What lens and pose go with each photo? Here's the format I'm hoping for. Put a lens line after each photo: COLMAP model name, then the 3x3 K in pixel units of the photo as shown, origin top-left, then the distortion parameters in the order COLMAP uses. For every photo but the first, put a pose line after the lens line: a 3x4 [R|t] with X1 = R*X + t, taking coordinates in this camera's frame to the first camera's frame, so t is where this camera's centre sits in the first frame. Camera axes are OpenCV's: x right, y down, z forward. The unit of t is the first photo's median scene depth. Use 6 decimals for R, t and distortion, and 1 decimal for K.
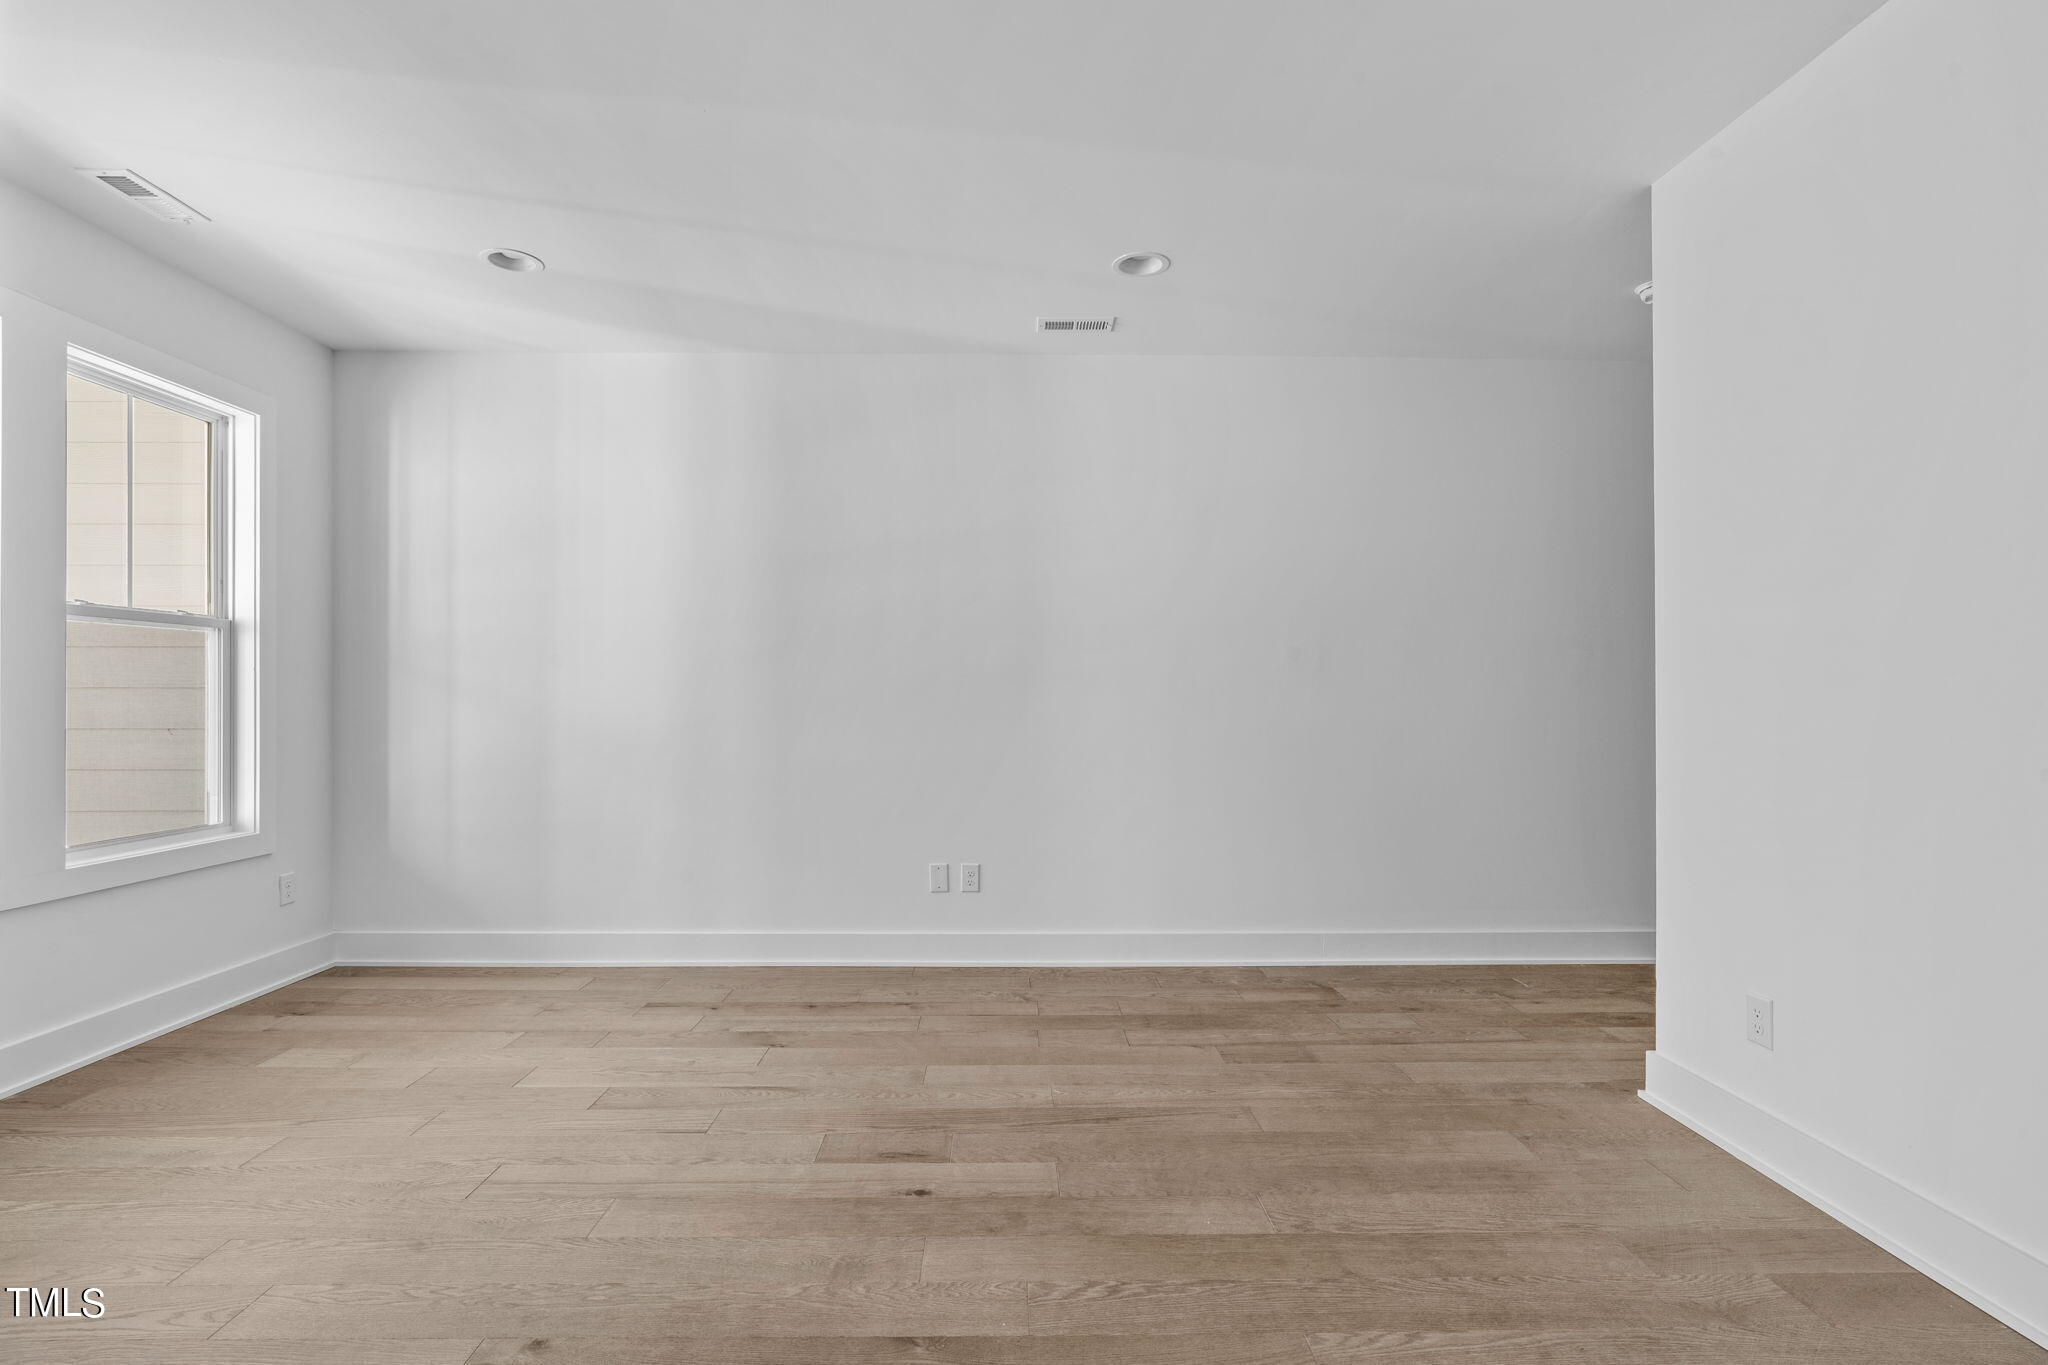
lens RADIAL K [[953.4, 0, 1023.2], [0, 953.4, 673.9], [0, 0, 1]] dist [-0.003889, 0.000026]
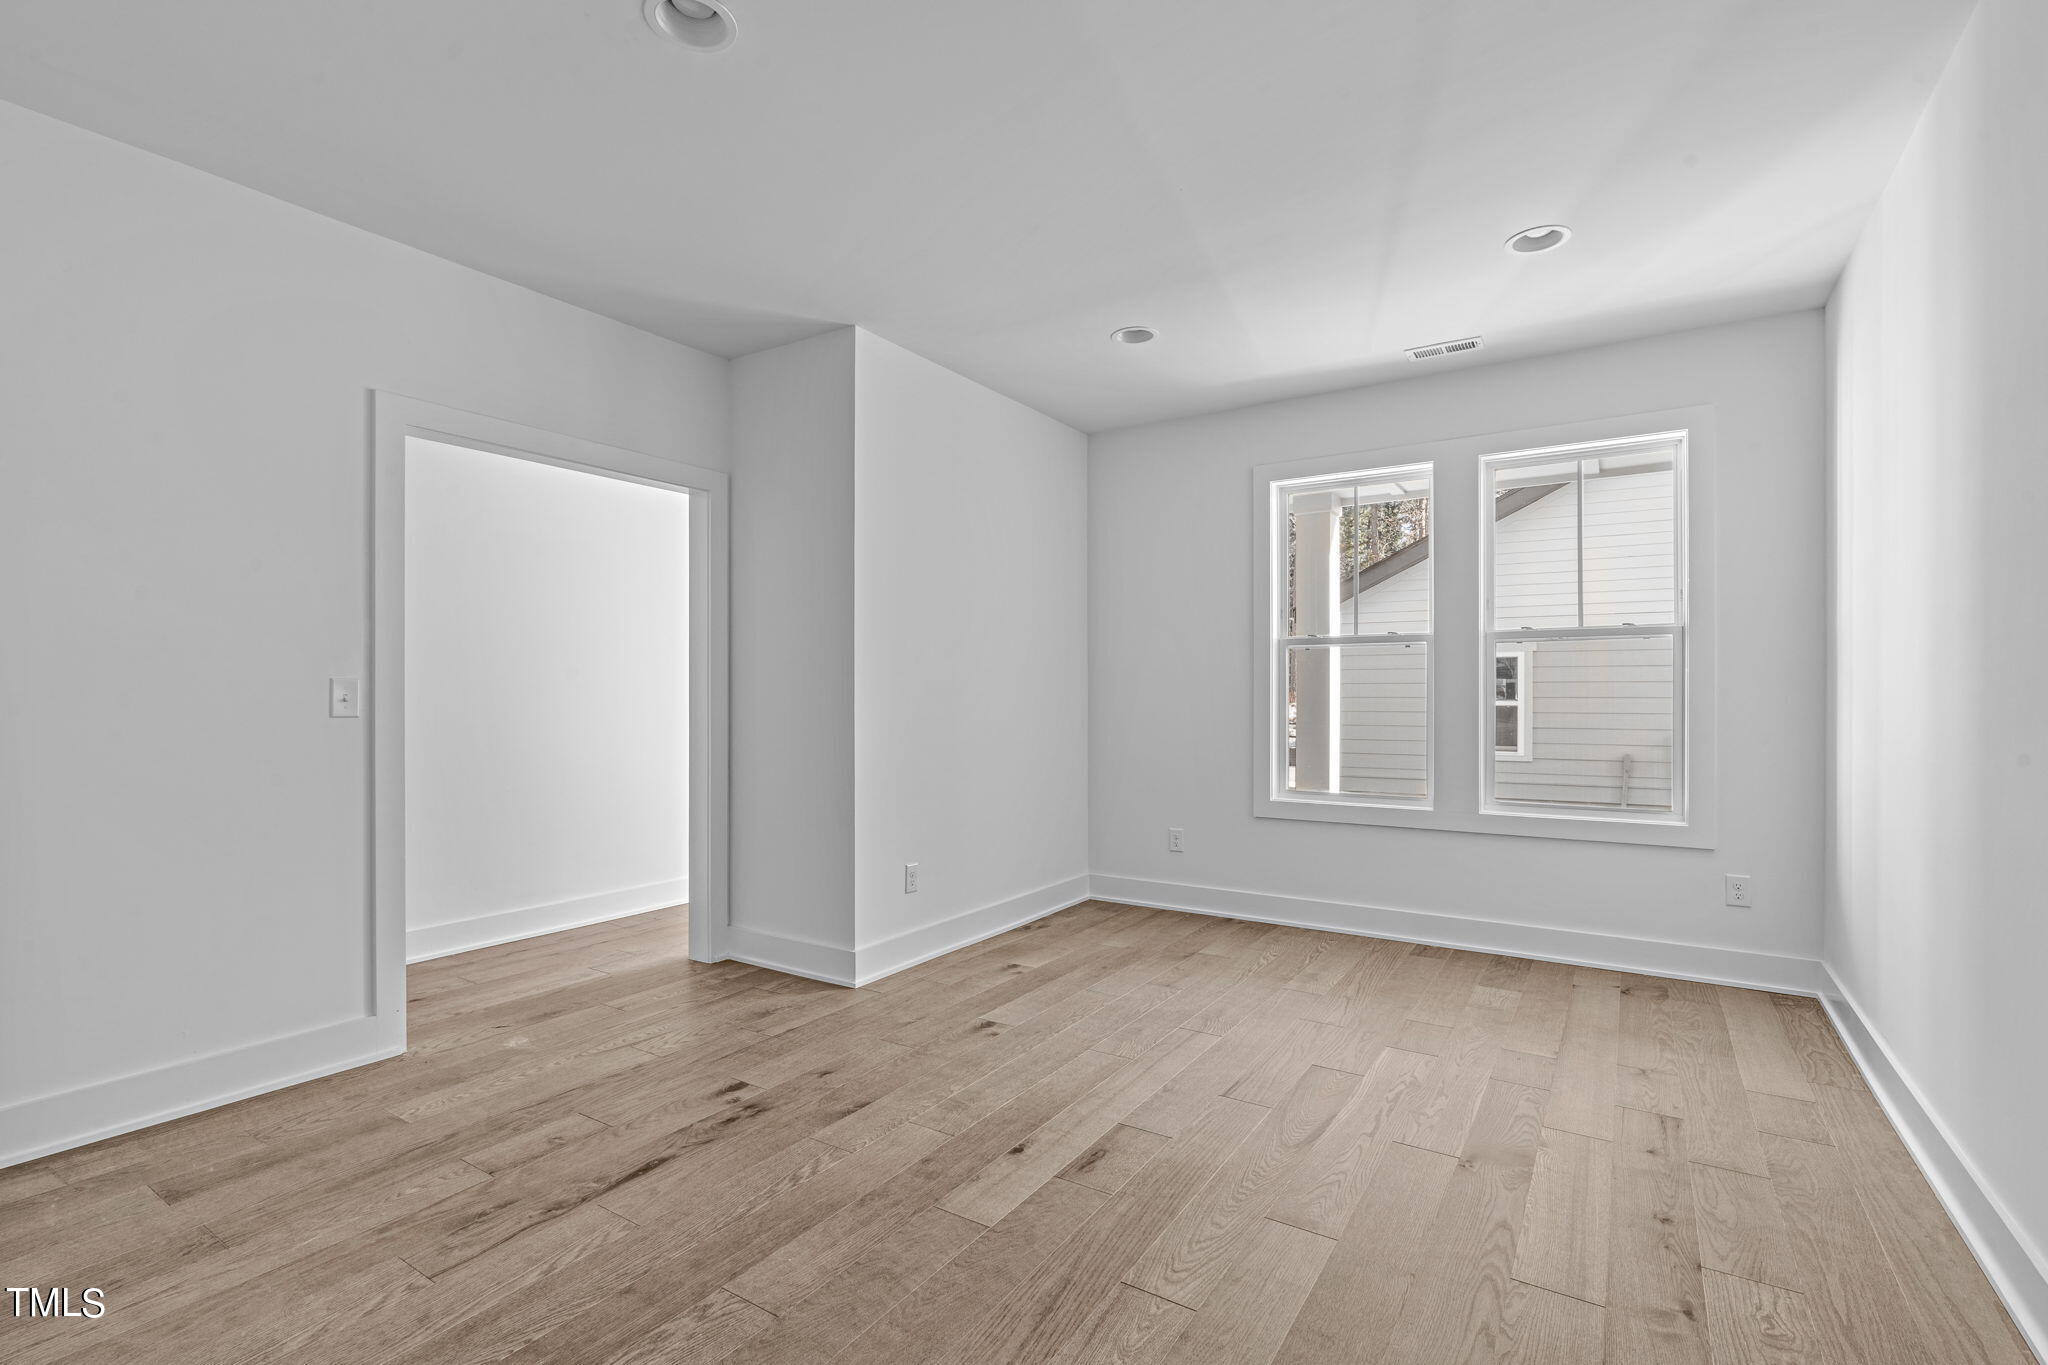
lens RADIAL K [[941.3, 0, 1017.1], [0, 941.3, 694.5], [0, 0, 1]] dist [-0.003966, 0.000154]
pose [[-0.568319, -0.003382, -0.822802, 0.621276], [0.019447, 0.999657, -0.017541, 0.033824], [0.822579, -0.025970, -0.568058, 1.292834]]
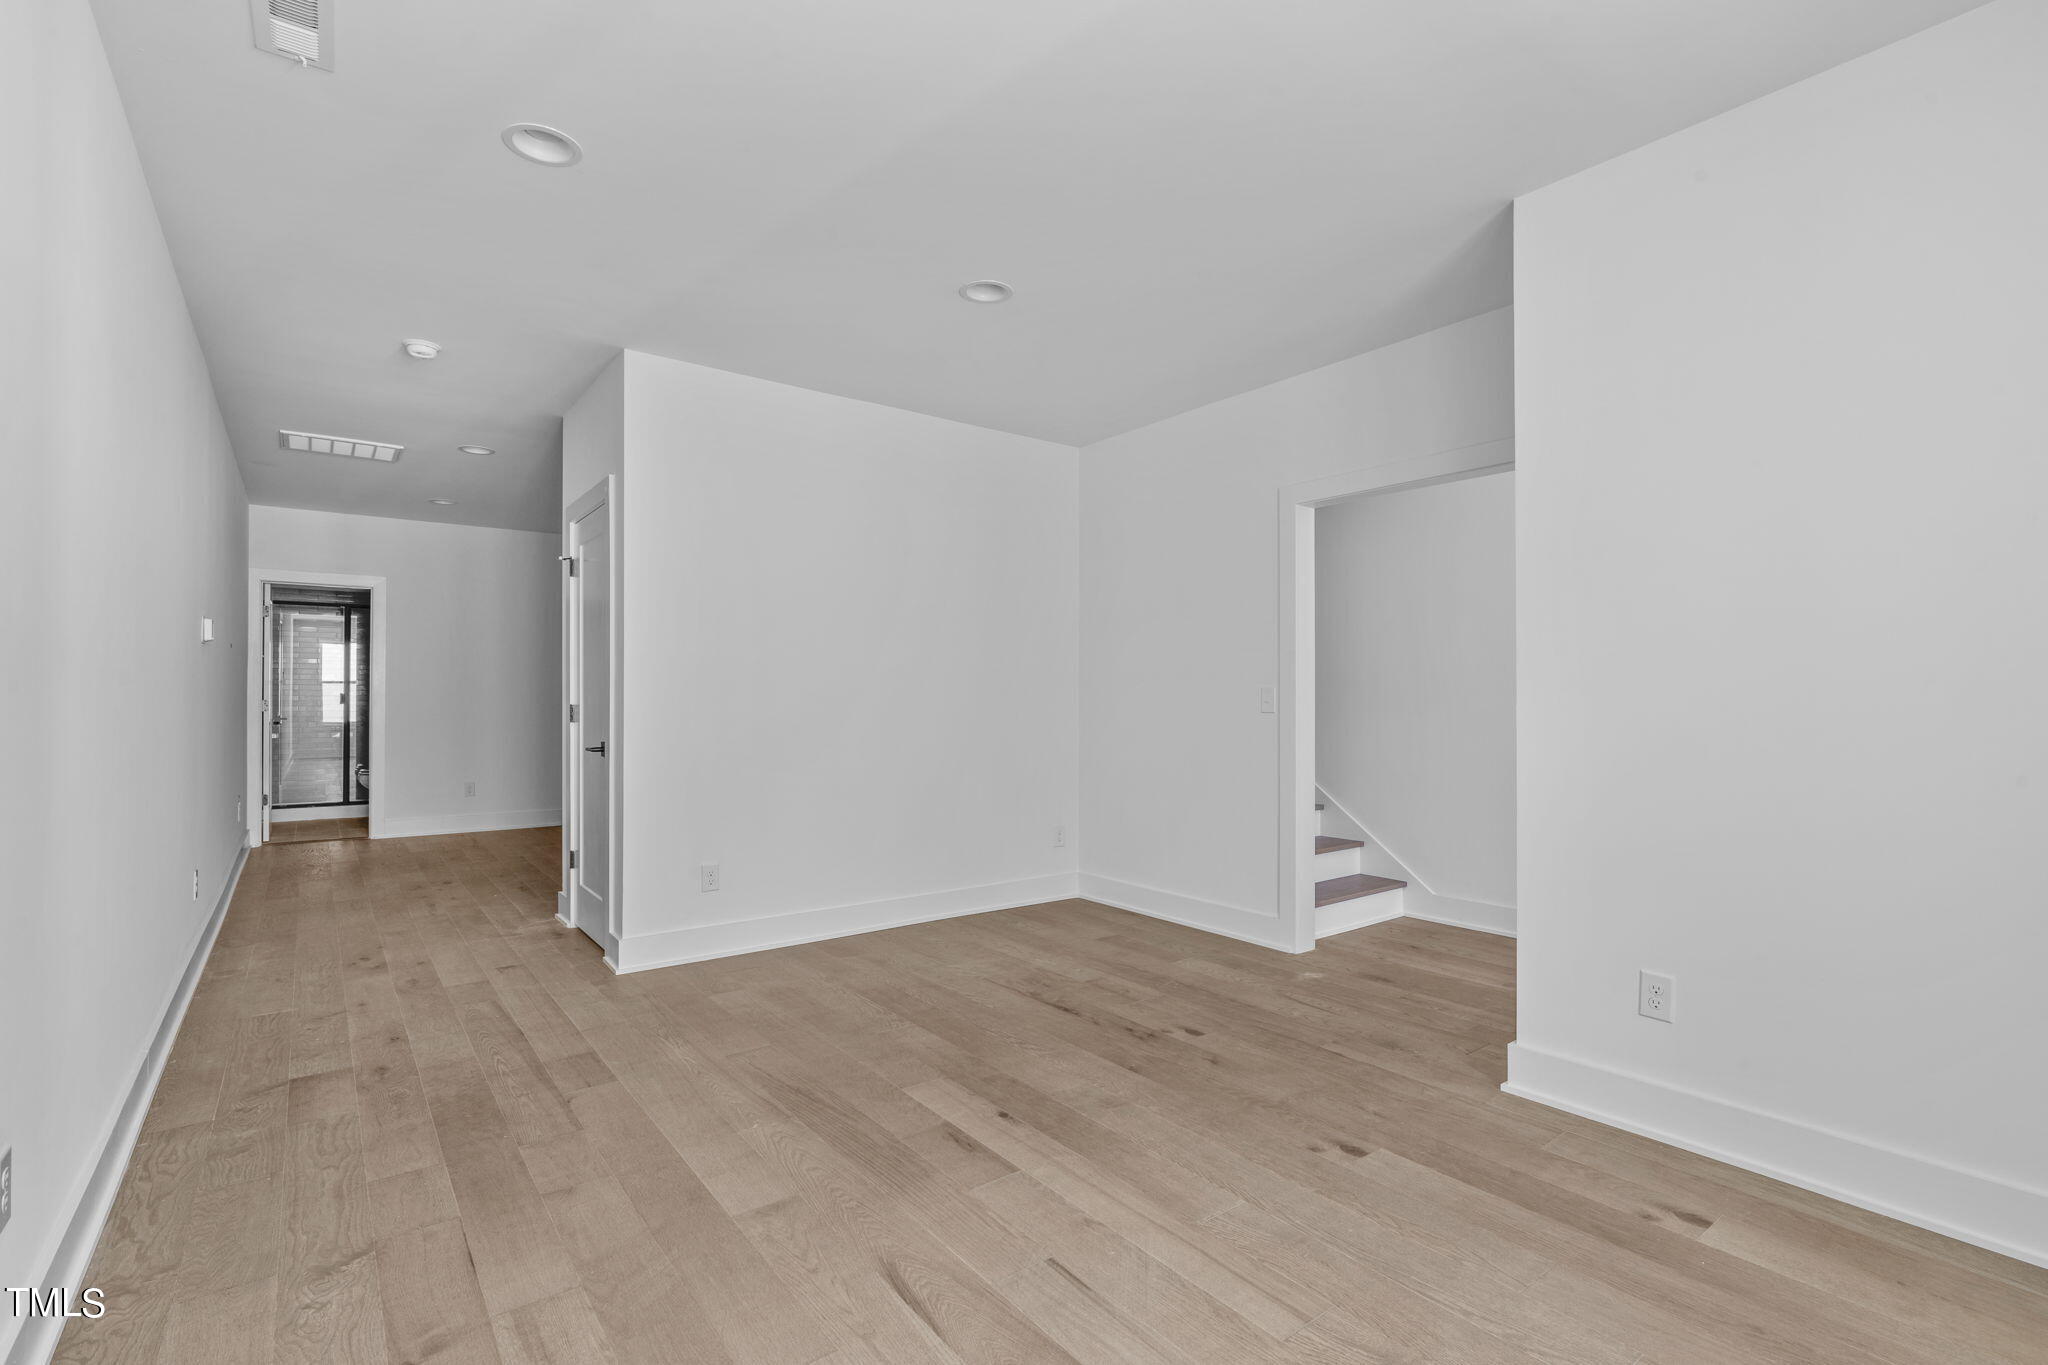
lens RADIAL K [[941.3, 0, 1017.1], [0, 941.3, 694.5], [0, 0, 1]] dist [-0.003966, 0.000154]
pose [[-0.581953, 0.001465, 0.813221, -0.851860], [-0.021639, 0.999616, -0.017286, 0.033095], [-0.812935, -0.027657, -0.581698, 1.338772]]
